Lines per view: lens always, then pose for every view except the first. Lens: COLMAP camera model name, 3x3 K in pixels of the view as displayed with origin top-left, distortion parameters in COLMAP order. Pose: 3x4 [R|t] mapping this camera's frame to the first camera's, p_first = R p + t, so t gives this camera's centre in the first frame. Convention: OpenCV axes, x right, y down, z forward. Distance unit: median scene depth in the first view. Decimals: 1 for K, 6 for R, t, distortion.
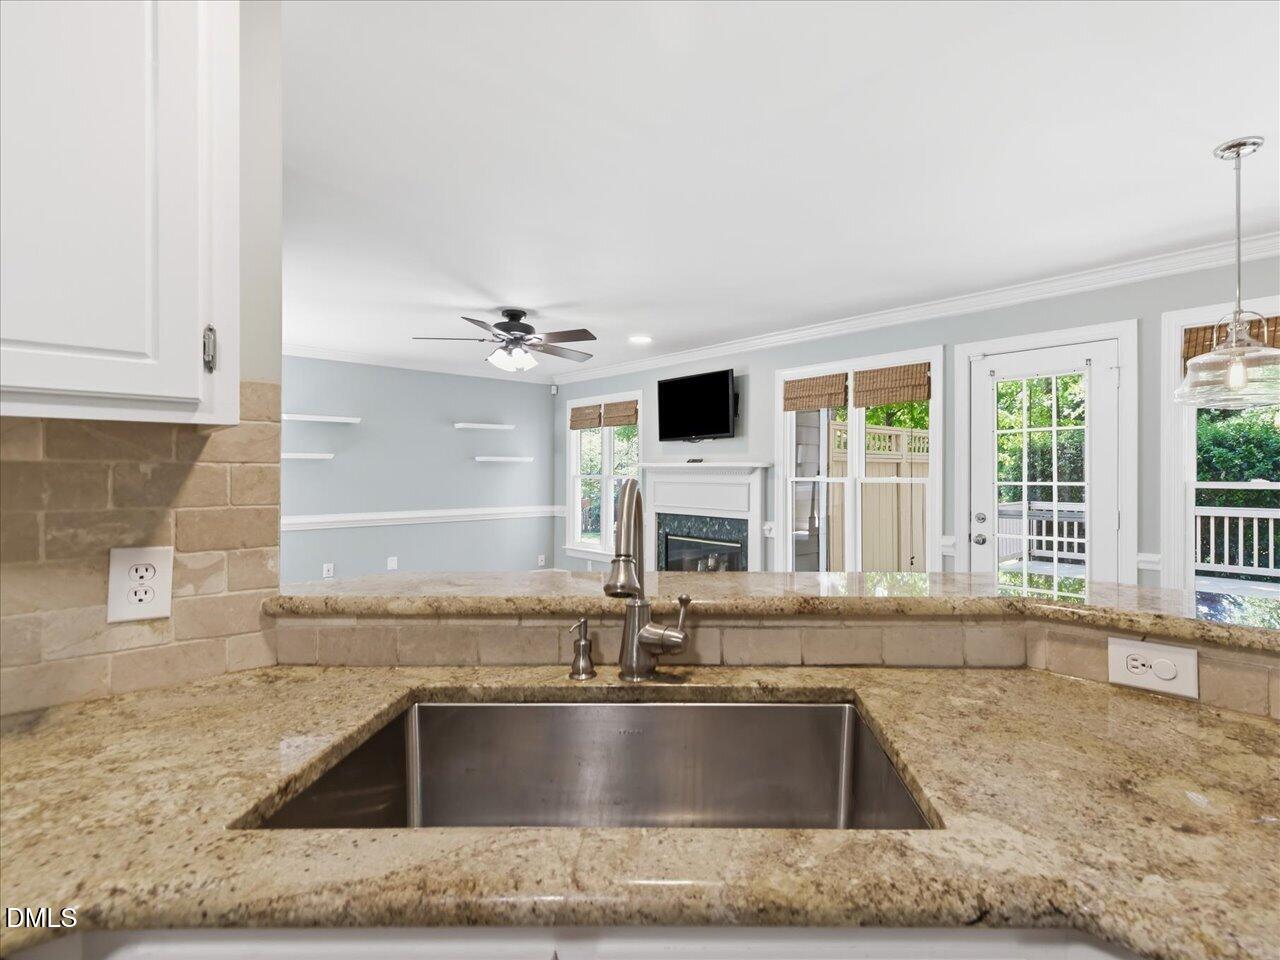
lens RADIAL K [[626.4, 0, 700.1], [0, 626.4, 471.0], [0, 0, 1]] dist [0.011094, -0.004519]
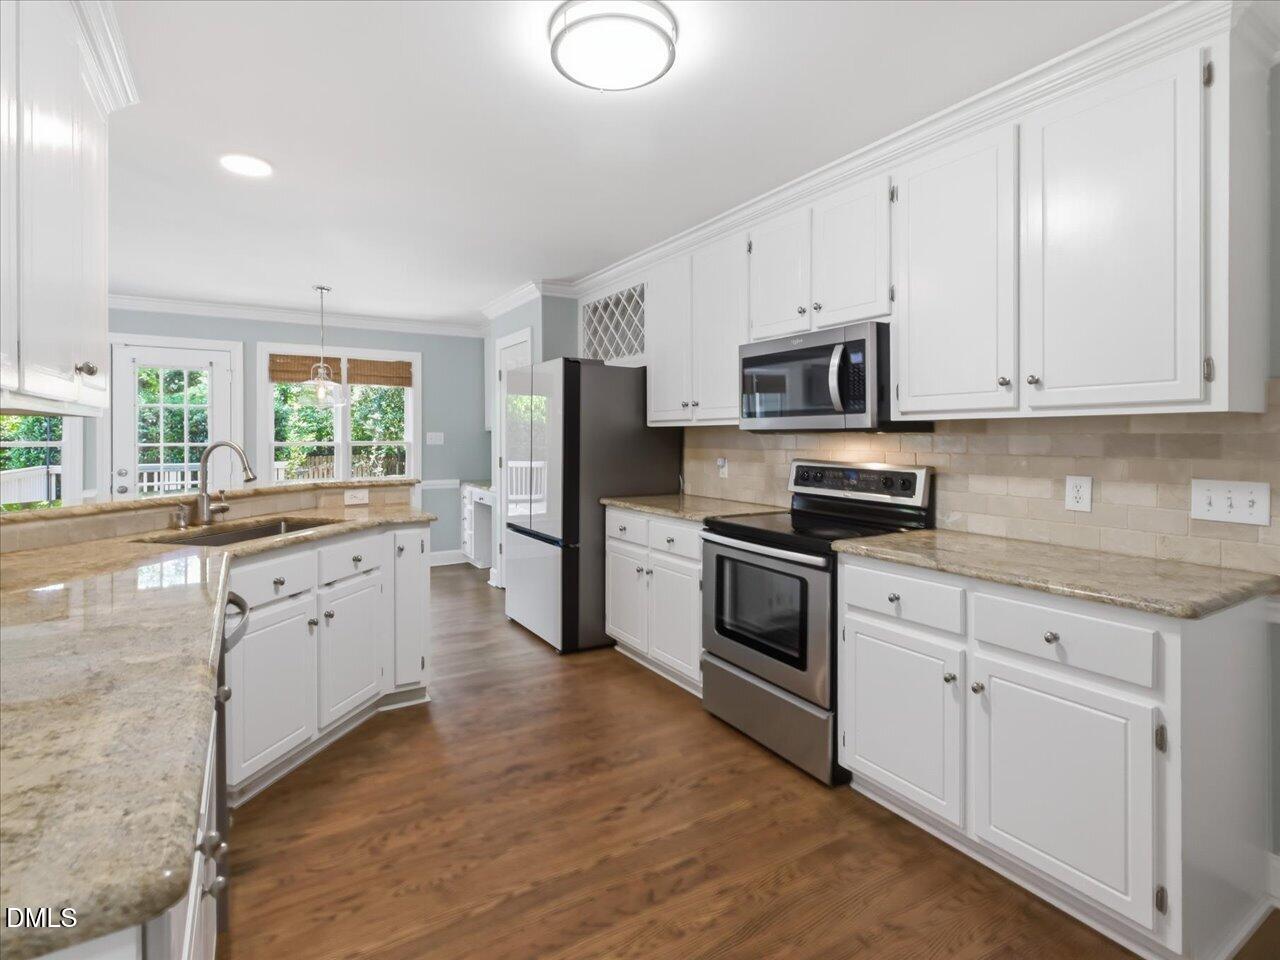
lens RADIAL K [[626.4, 0, 627.3], [0, 626.4, 436.9], [0, 0, 1]] dist [0.011094, -0.004519]
pose [[0.233030, -0.001844, 0.972468, -0.541116], [-0.003166, 0.999991, 0.002655, -0.003968], [-0.972464, -0.003697, 0.233022, -0.287237]]
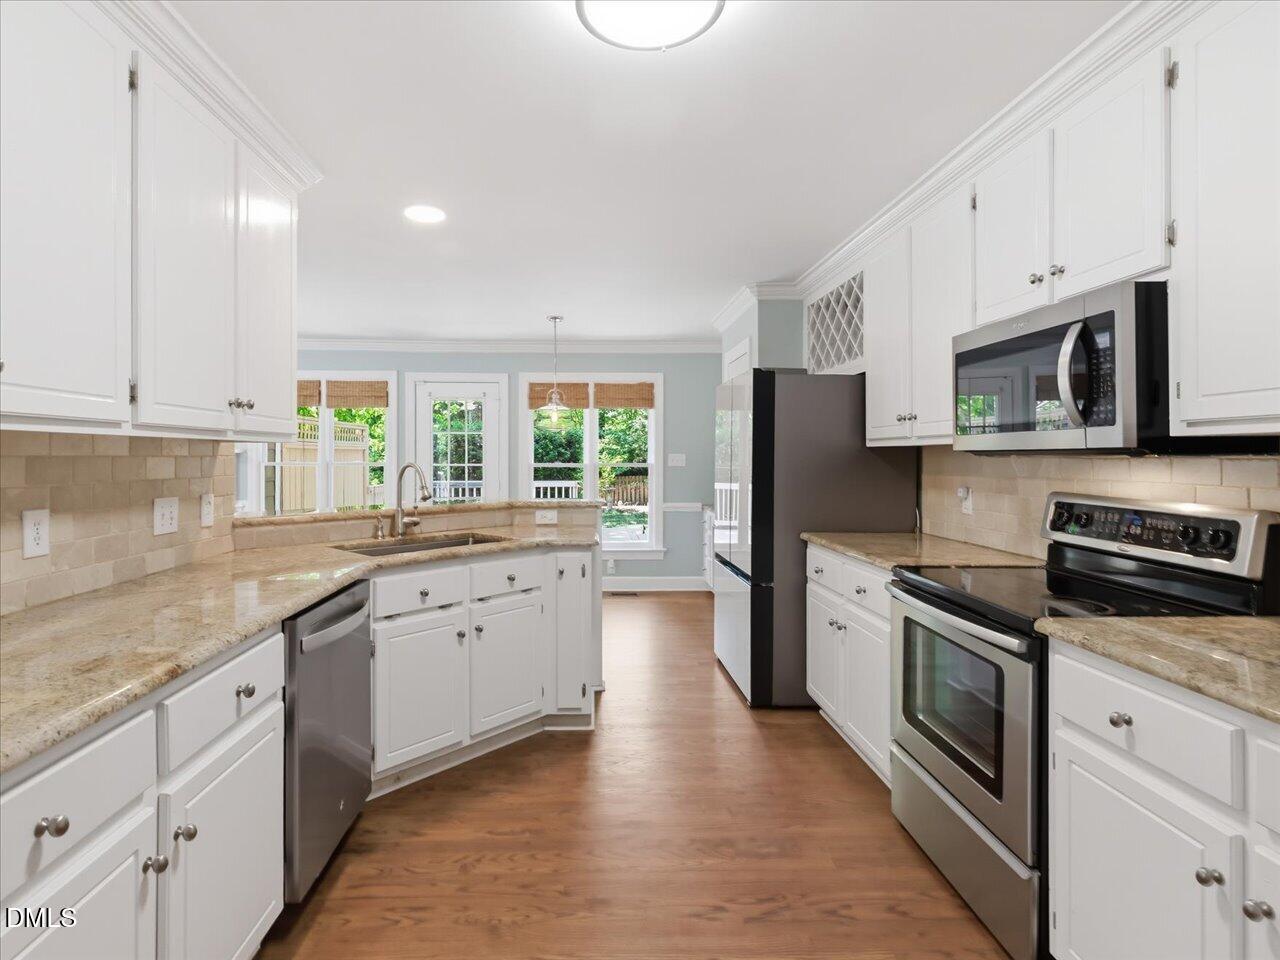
lens RADIAL K [[656.9, 0, 608.1], [0, 656.9, 457.4], [0, 0, 1]] dist [0.004063, -0.001235]
pose [[0.676408, 0.000460, 0.736527, -0.418952], [-0.004155, 0.999986, 0.003191, -0.005614], [-0.736515, -0.005218, 0.676401, -0.410928]]
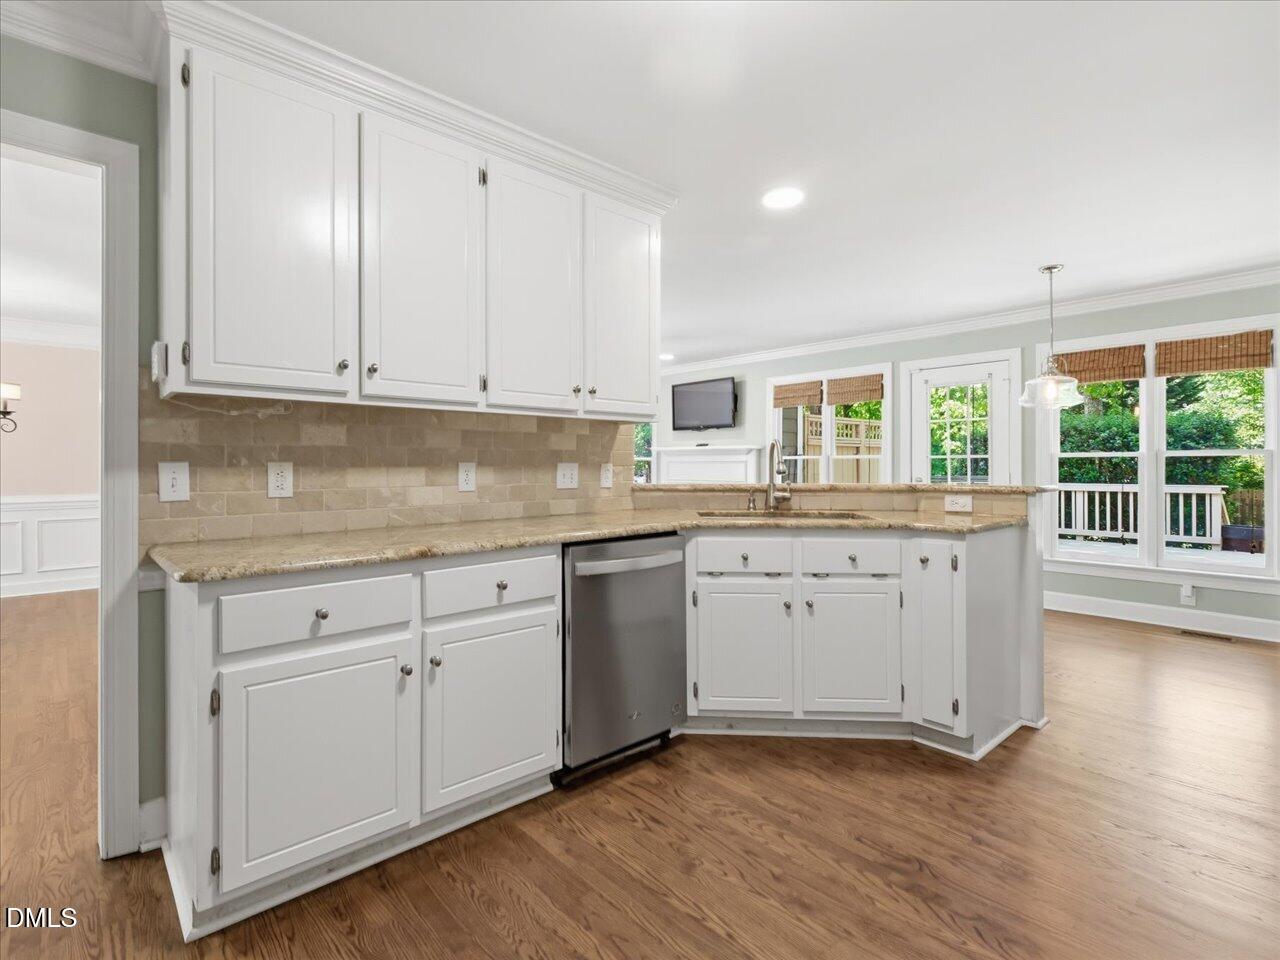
lens RADIAL K [[626.4, 0, 611.3], [0, 626.4, 469.3], [0, 0, 1]] dist [0.011094, -0.004519]
pose [[0.998152, -0.003095, -0.060690, -0.174907], [0.003695, 0.999945, 0.009780, 0.030594], [0.060656, -0.009986, 0.998109, -0.495898]]
